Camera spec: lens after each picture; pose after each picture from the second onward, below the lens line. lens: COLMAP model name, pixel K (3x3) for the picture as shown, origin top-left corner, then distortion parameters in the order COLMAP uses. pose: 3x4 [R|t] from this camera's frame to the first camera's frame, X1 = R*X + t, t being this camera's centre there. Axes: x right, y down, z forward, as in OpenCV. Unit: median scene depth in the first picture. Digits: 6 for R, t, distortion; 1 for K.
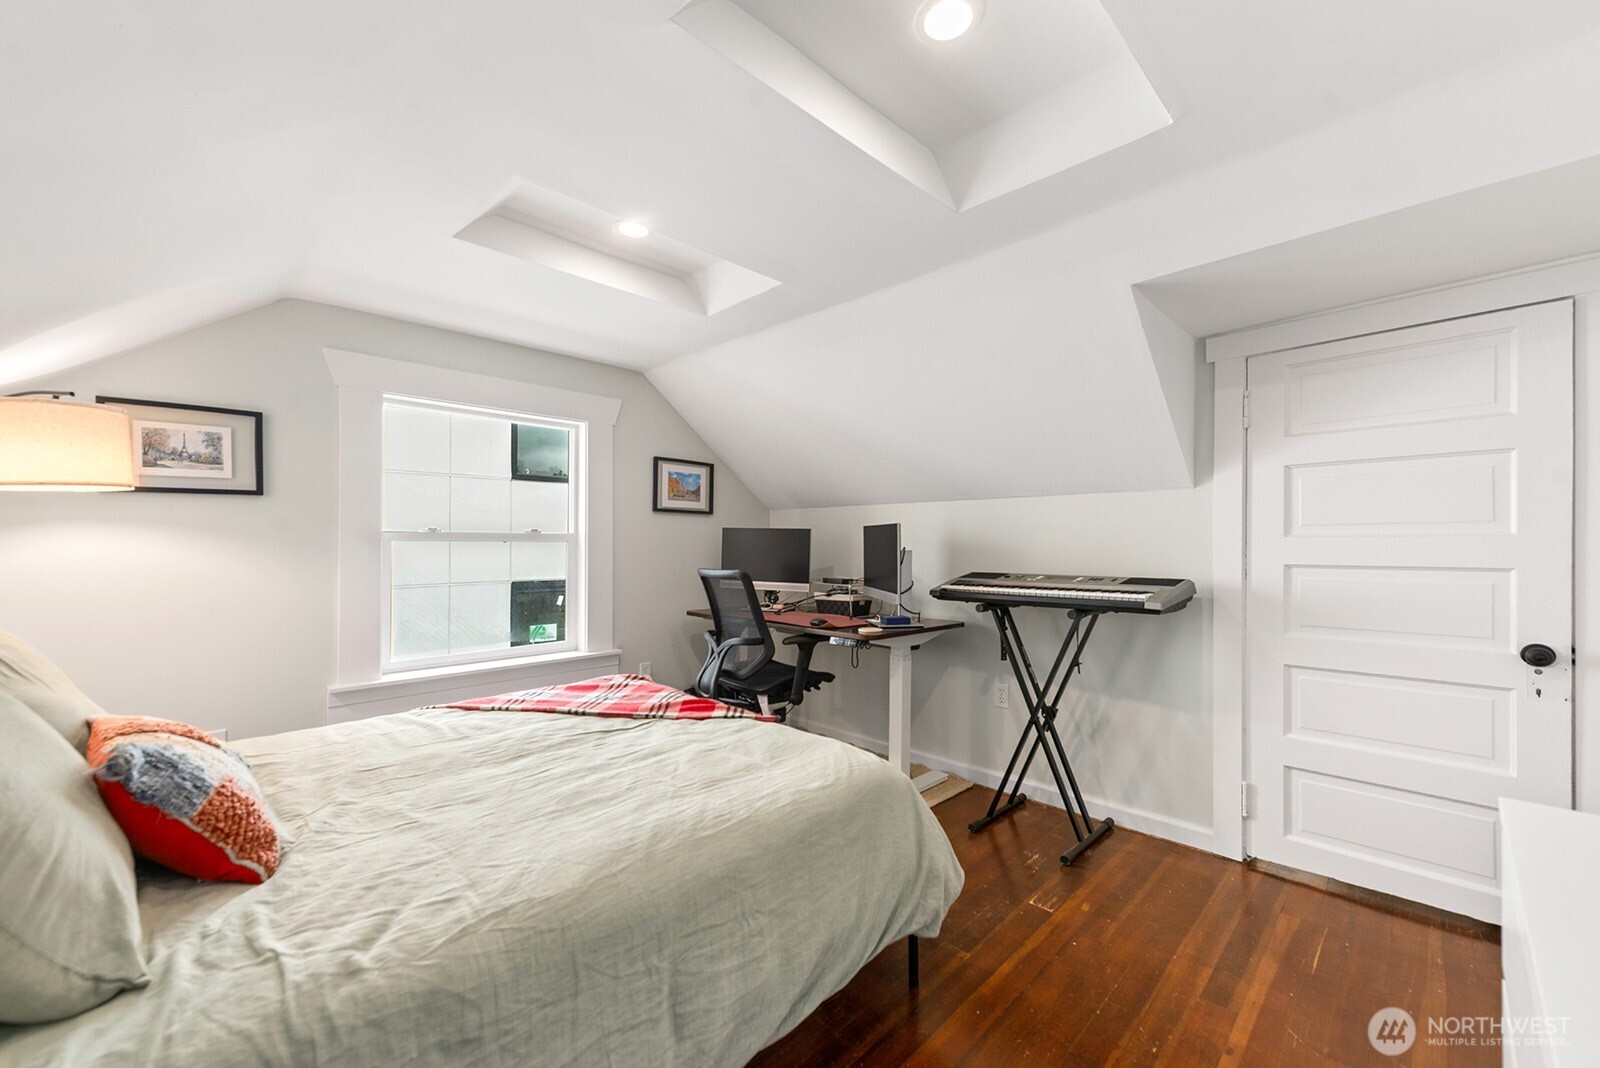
lens RADIAL K [[632.1, 0, 800.2], [0, 632.1, 543.9], [0, 0, 1]] dist [0.002735, -0.000044]
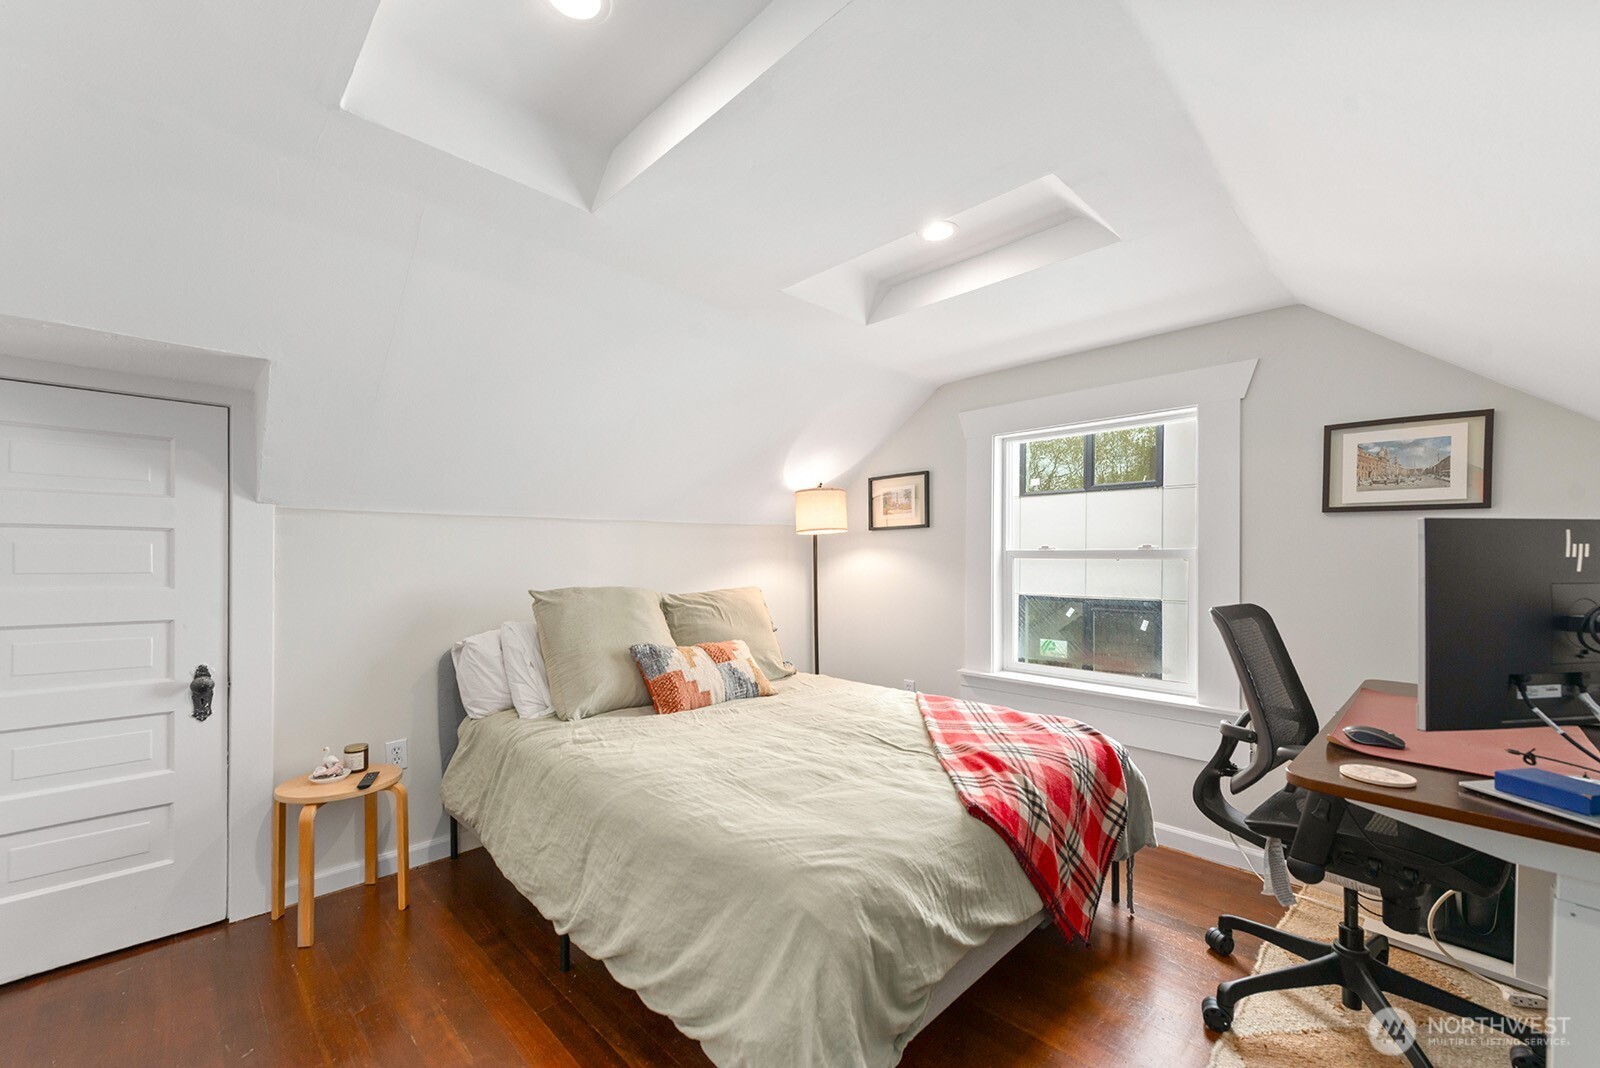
lens RADIAL K [[632.1, 0, 798.4], [0, 632.1, 555.3], [0, 0, 1]] dist [0.002735, -0.000044]
pose [[0.002052, -0.001920, -0.999996, 0.639838], [-0.001532, 0.999997, -0.001923, -0.009485], [0.999997, 0.001536, 0.002049, 0.736267]]
